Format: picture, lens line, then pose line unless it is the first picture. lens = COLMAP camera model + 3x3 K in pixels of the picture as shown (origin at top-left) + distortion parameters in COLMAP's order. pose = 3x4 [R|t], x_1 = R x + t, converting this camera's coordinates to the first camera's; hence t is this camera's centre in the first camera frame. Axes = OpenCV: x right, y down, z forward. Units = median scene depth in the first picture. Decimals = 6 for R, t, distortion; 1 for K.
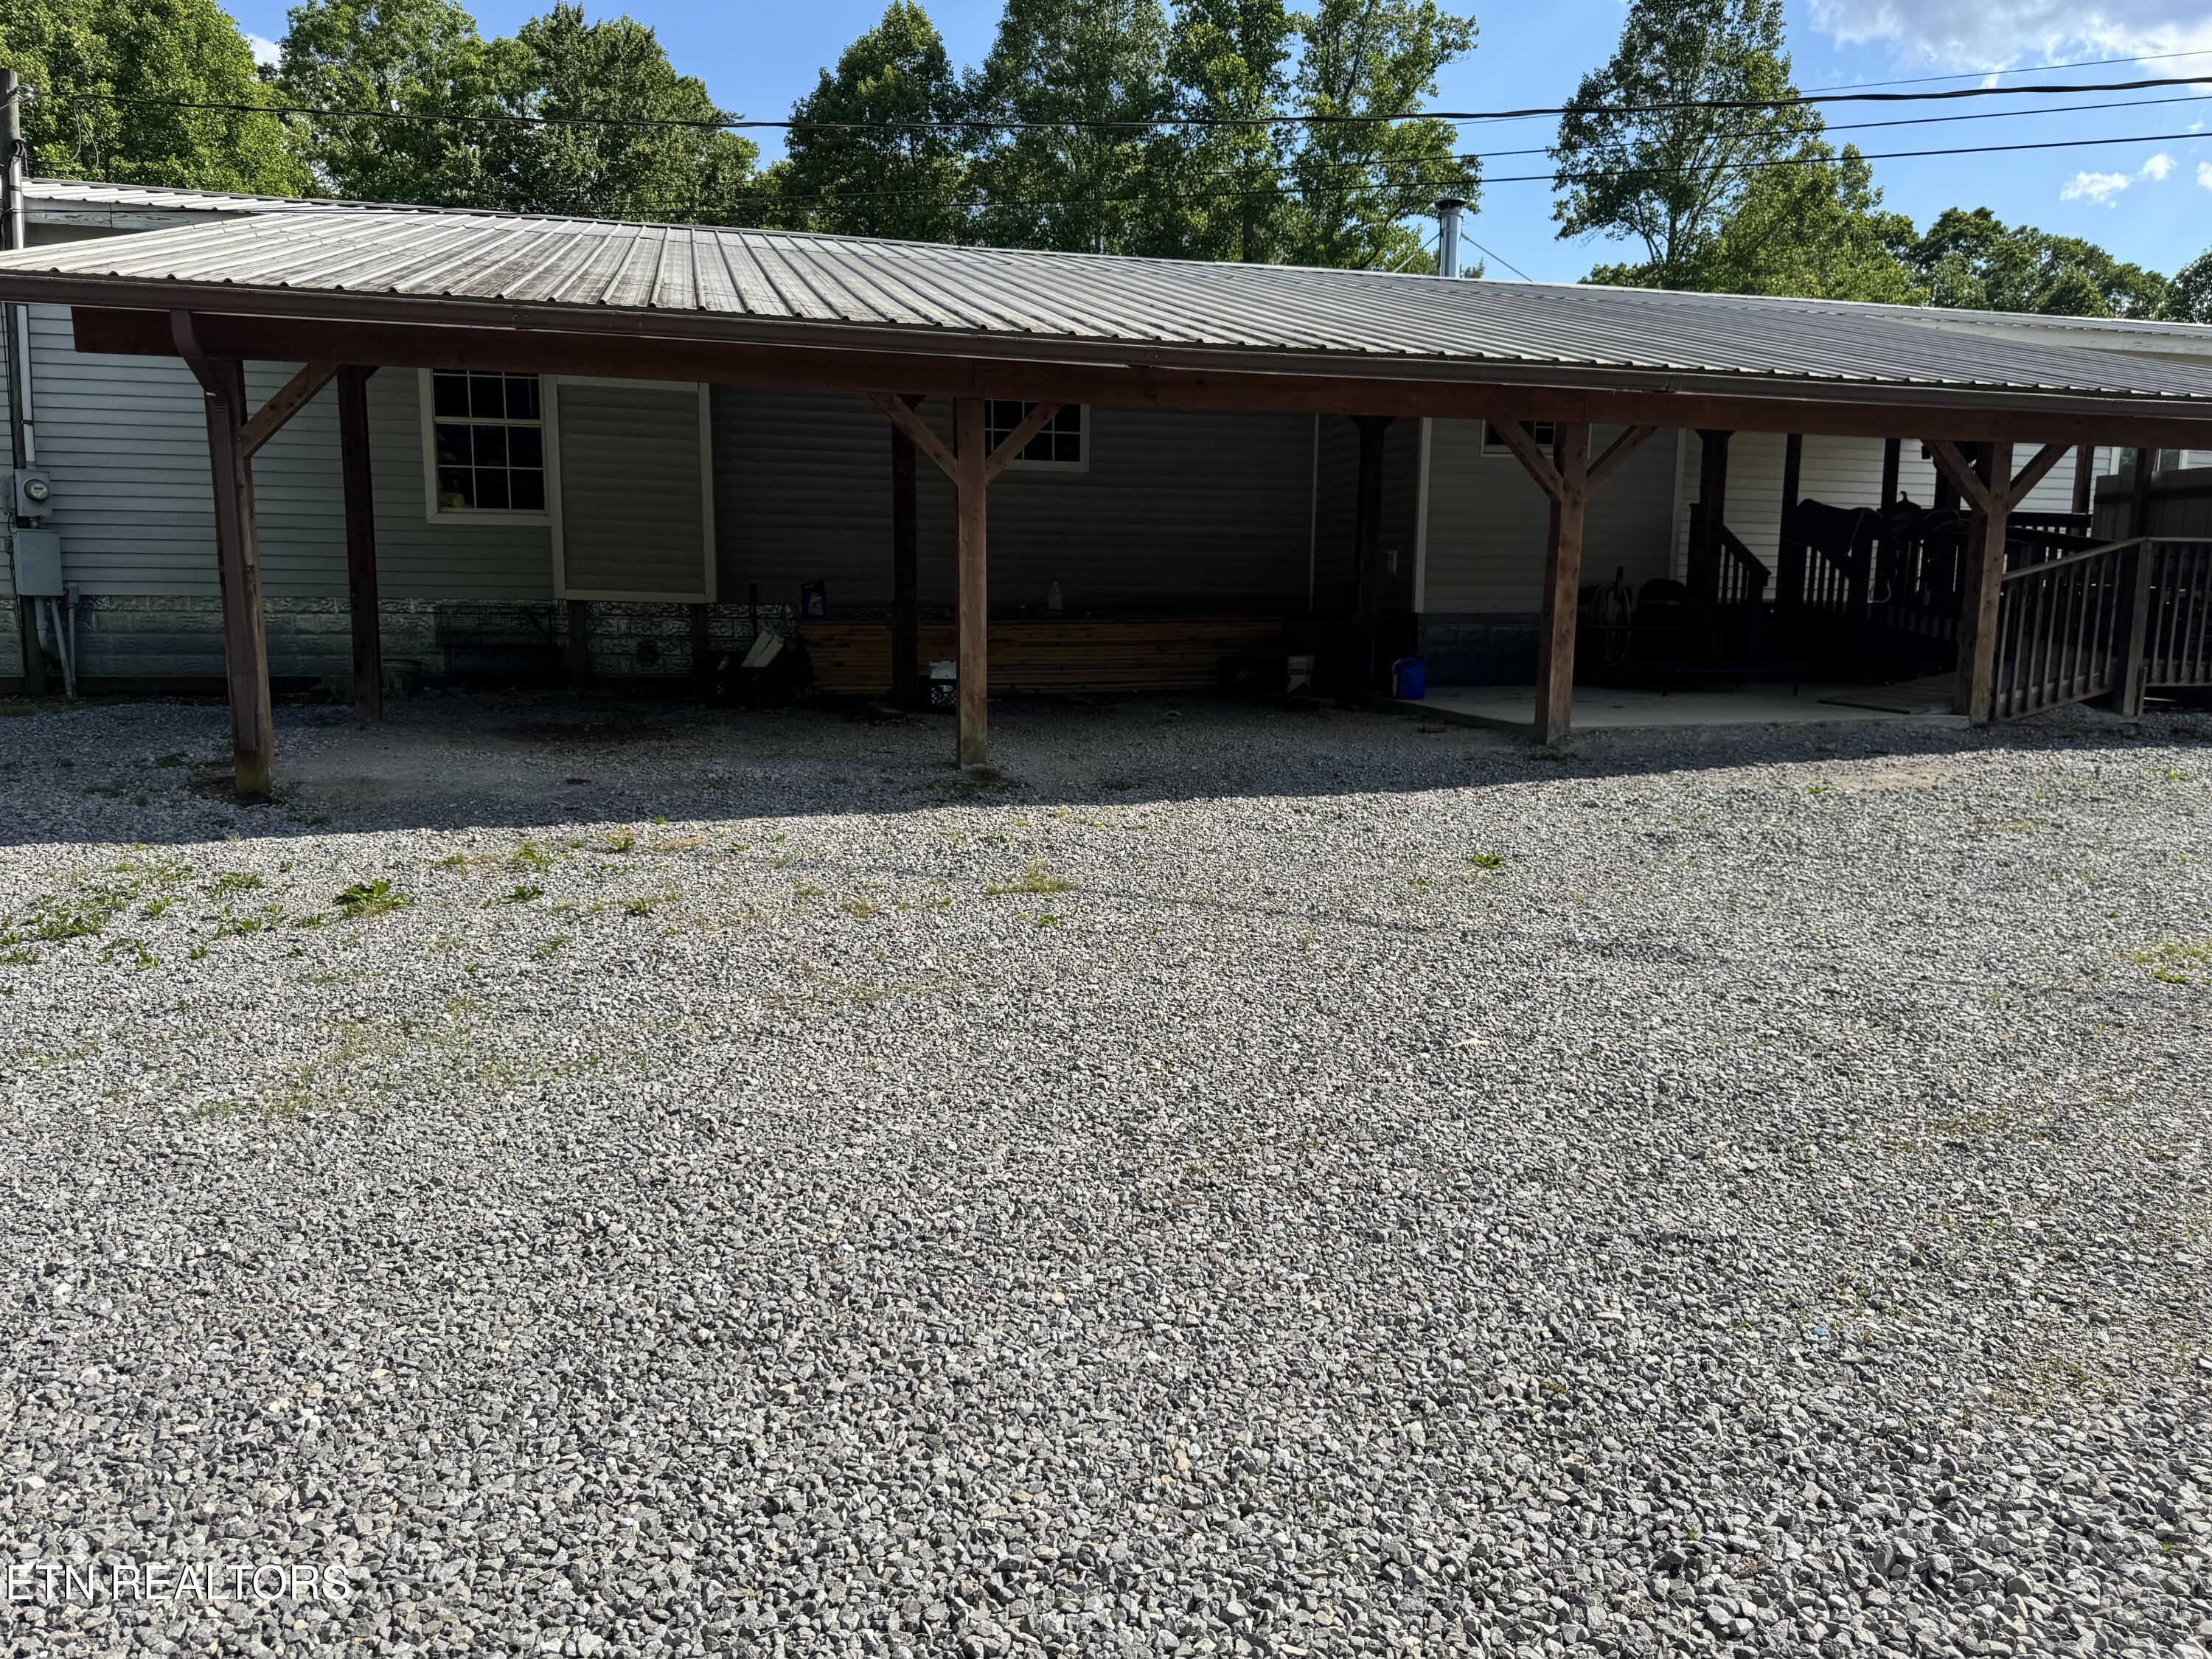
lens RADIAL K [[1555.3, 0, 1080.5], [0, 1555.3, 818.5], [0, 0, 1]] dist [0.051795, -0.055715]
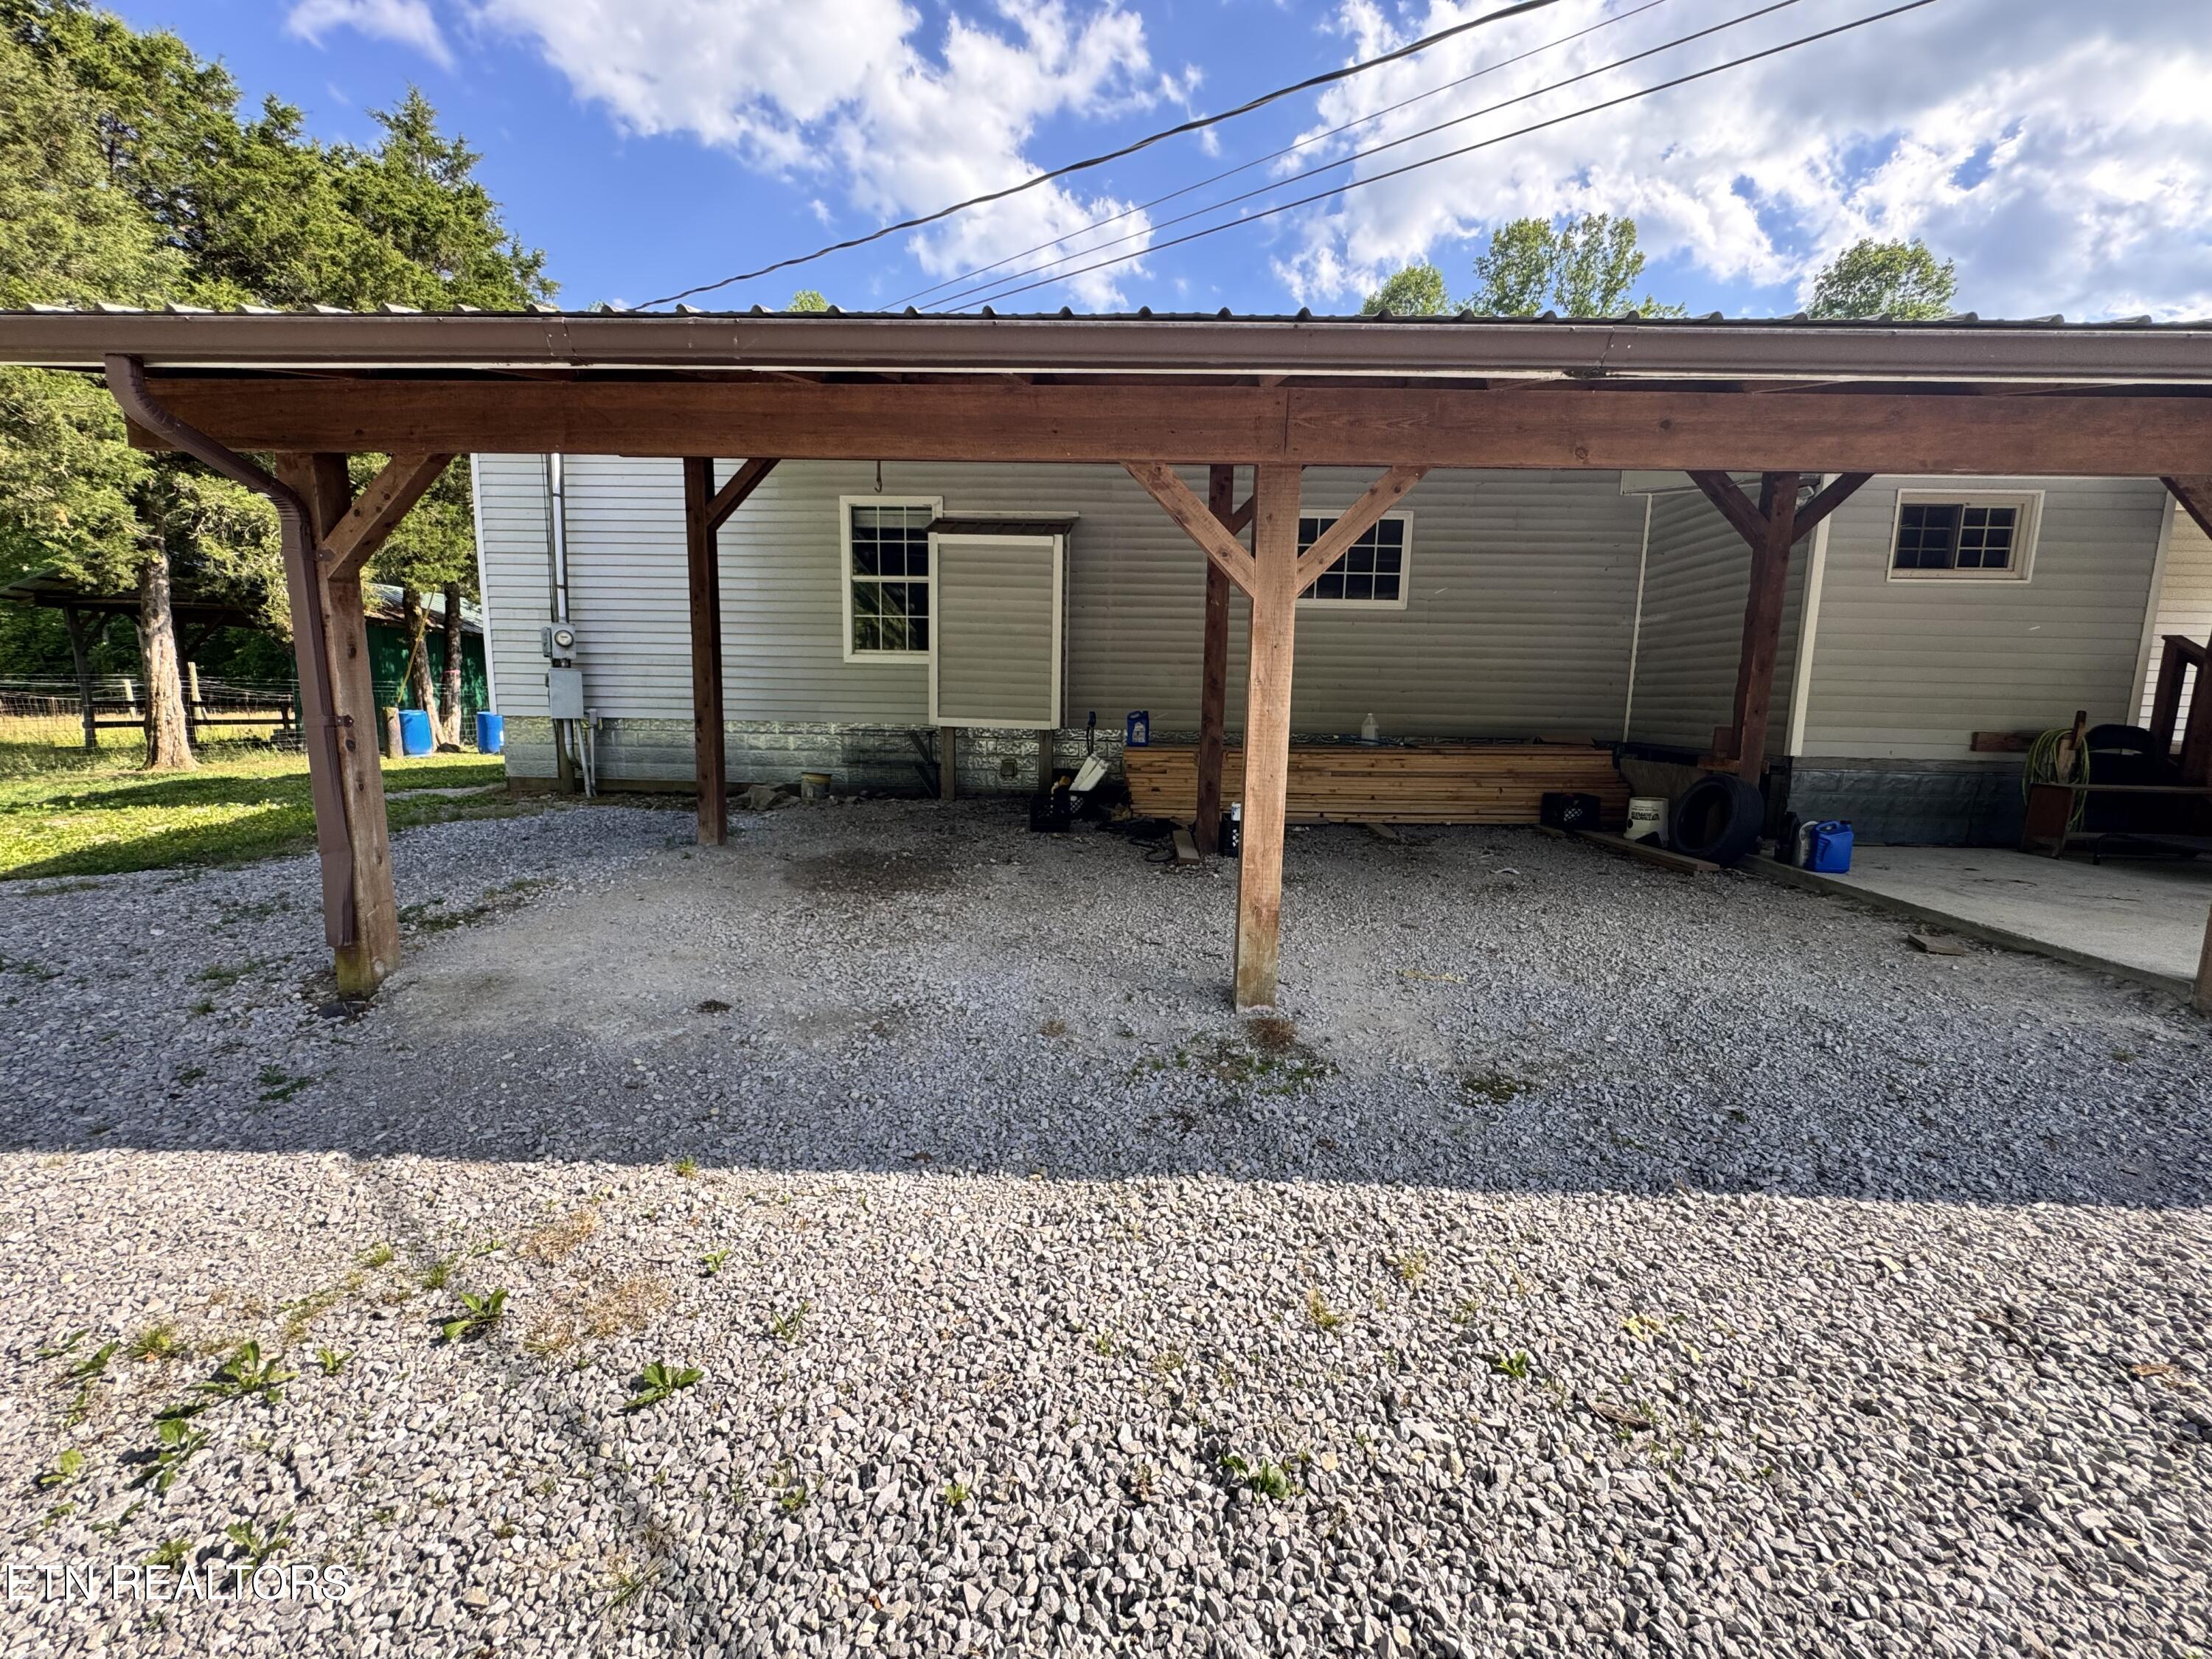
lens RADIAL K [[881.2, 0, 1106.8], [0, 881.2, 823.4], [0, 0, 1]] dist [-0.001883, 0.000973]
pose [[0.963621, 0.045053, -0.263446, -0.056903], [-0.046983, 0.998895, -0.001028, -0.151279], [0.263109, 0.013368, 0.964673, 0.833013]]
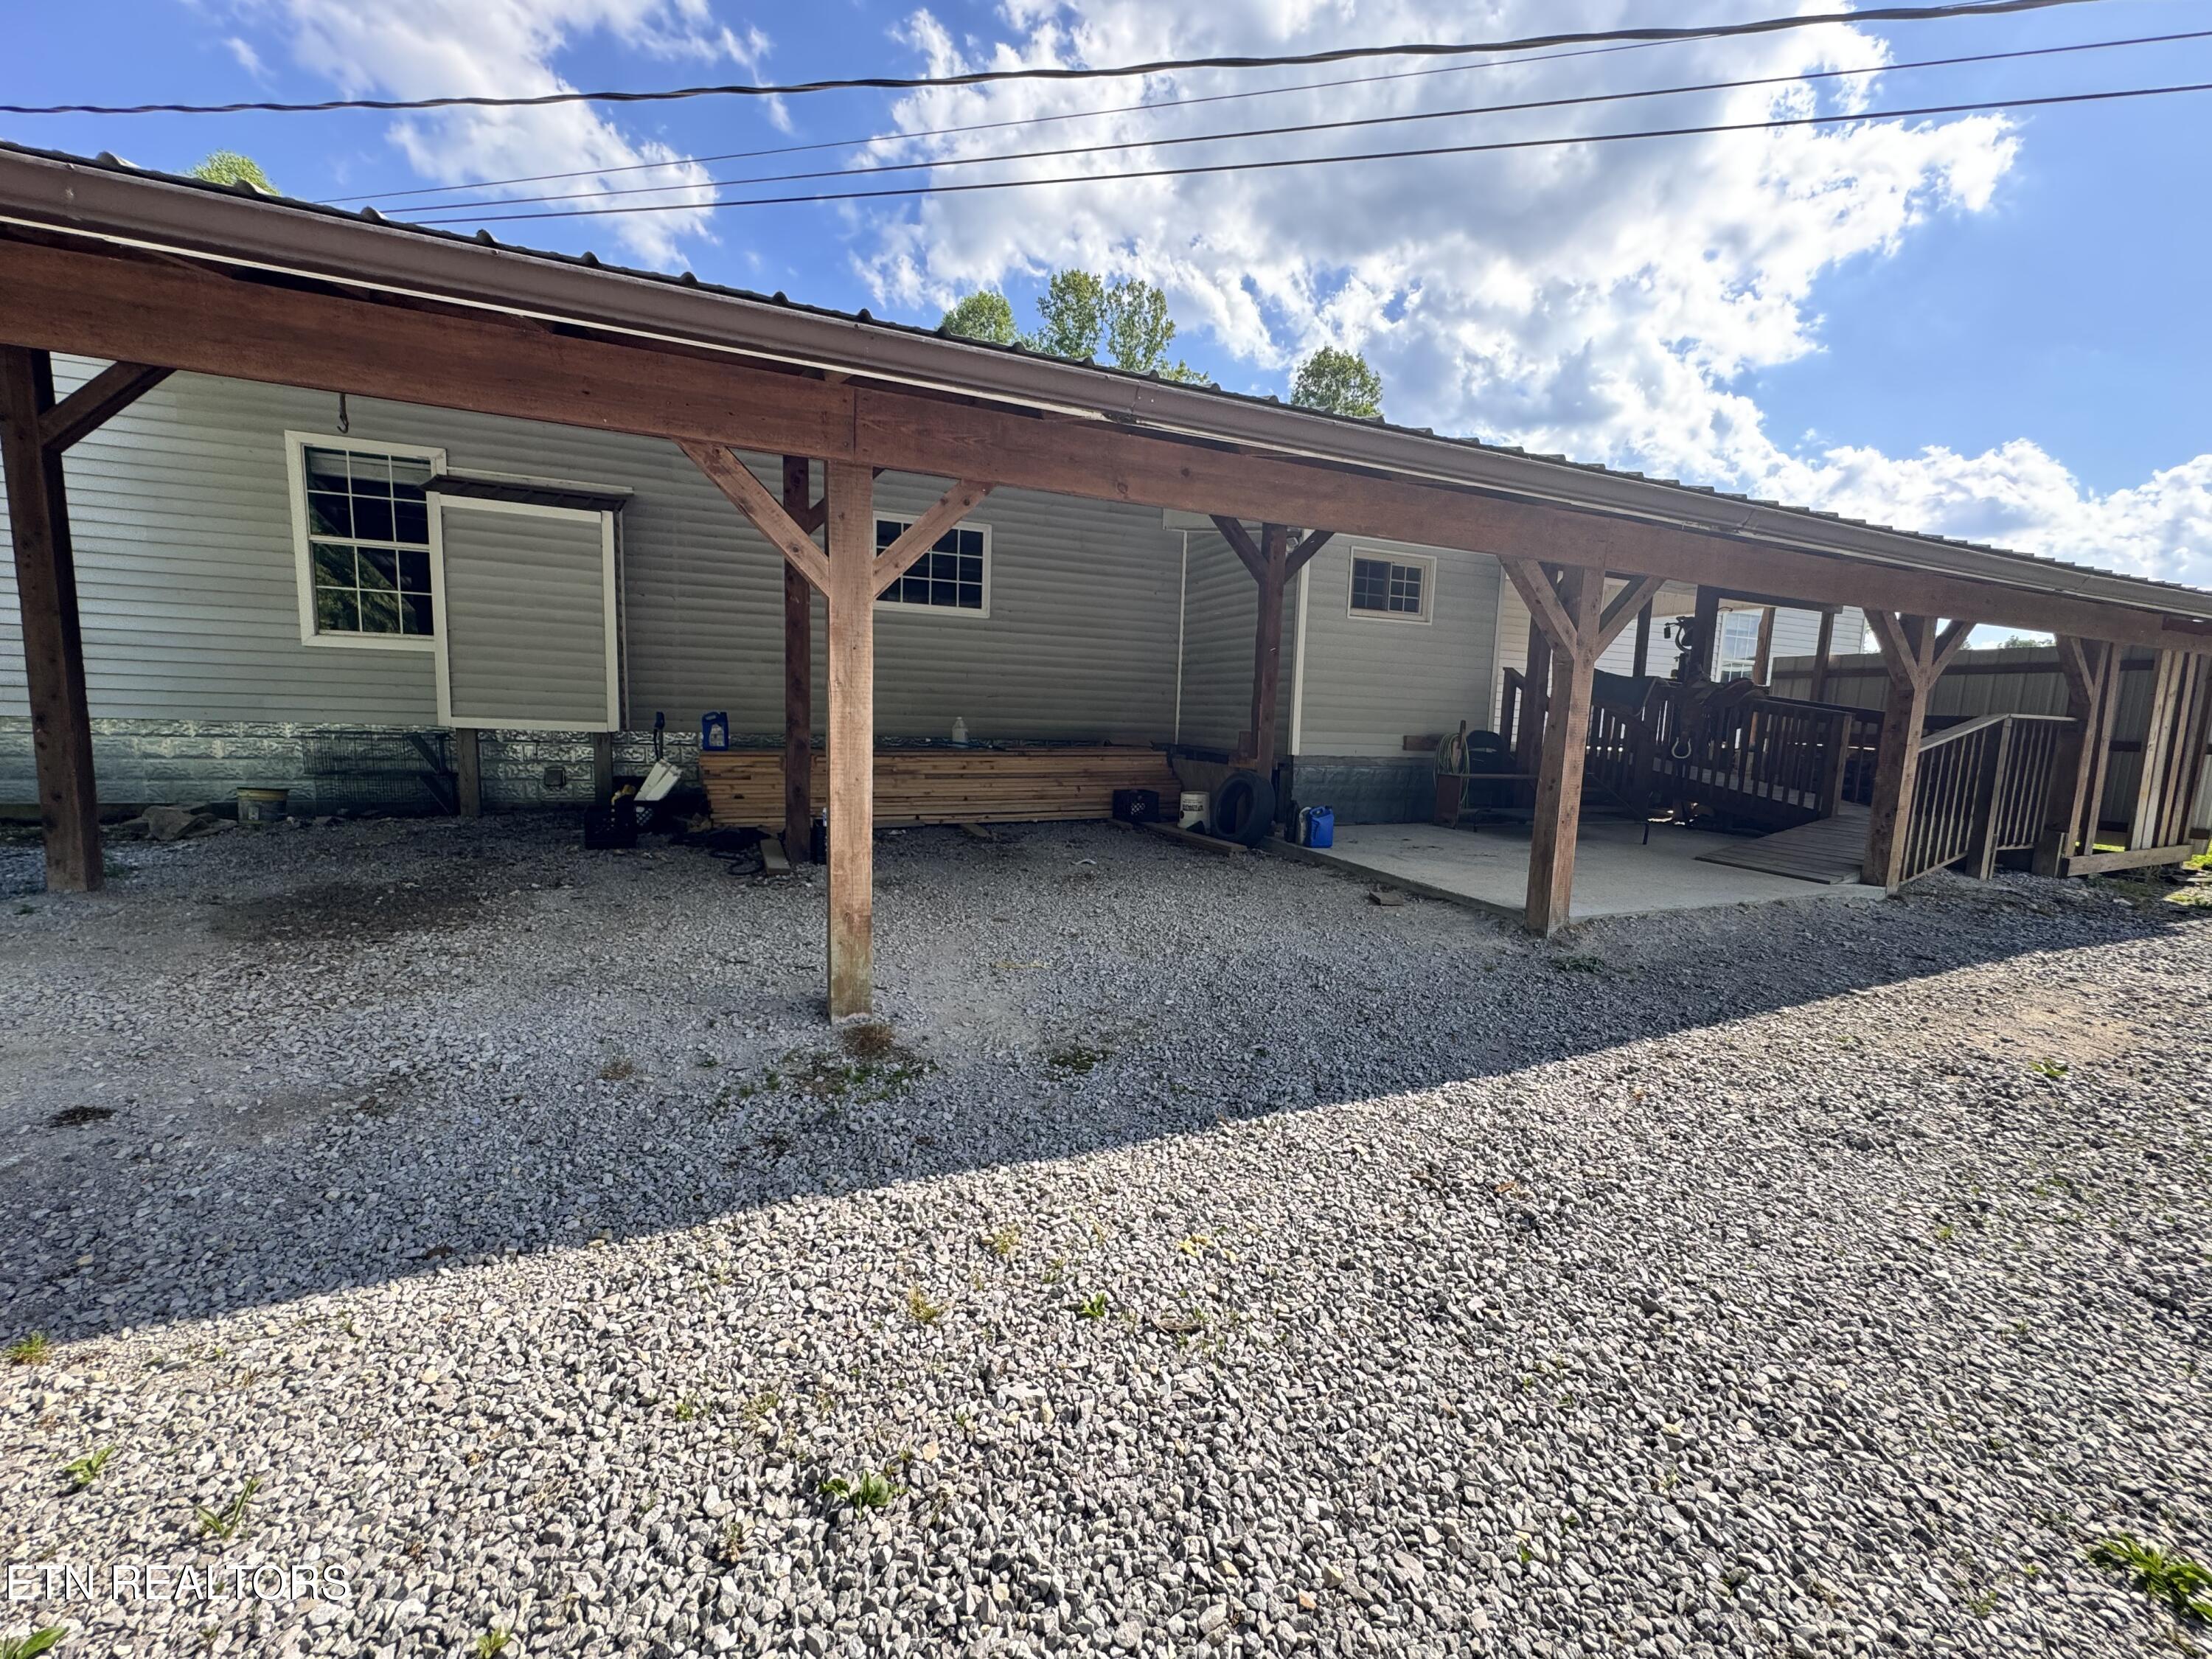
lens RADIAL K [[881.2, 0, 1102.8], [0, 881.2, 824.2], [0, 0, 1]] dist [-0.001883, 0.000973]
pose [[0.985762, 0.001646, 0.168137, -0.043751], [0.000795, 0.999895, -0.014450, -0.150729], [-0.168143, 0.014378, 0.985658, 0.831137]]
